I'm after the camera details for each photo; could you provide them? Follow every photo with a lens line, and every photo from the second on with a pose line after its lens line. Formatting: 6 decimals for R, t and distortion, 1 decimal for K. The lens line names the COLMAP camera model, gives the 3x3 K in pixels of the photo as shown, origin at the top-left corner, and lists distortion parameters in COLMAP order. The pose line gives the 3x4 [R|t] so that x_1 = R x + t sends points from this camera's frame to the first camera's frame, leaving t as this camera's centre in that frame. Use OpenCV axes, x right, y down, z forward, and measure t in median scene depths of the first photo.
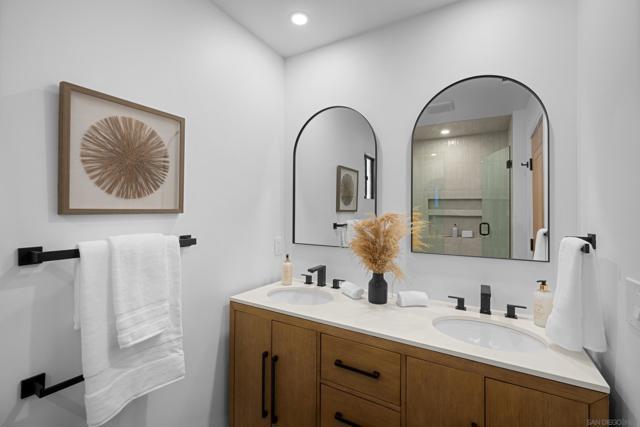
lens RADIAL K [[286.7, 0, 322.7], [0, 286.7, 214.7], [0, 0, 1]] dist [-0.001060, 0.000393]
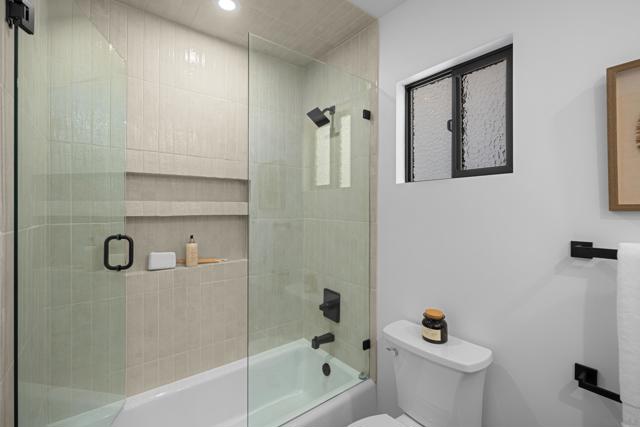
lens RADIAL K [[286.7, 0, 320.1], [0, 286.7, 206.8], [0, 0, 1]] dist [-0.001060, 0.000393]
pose [[-0.384183, -0.002930, -0.923252, 0.317454], [-0.008037, 0.999968, 0.000171, -0.005987], [0.923222, 0.007486, -0.384194, 0.497123]]
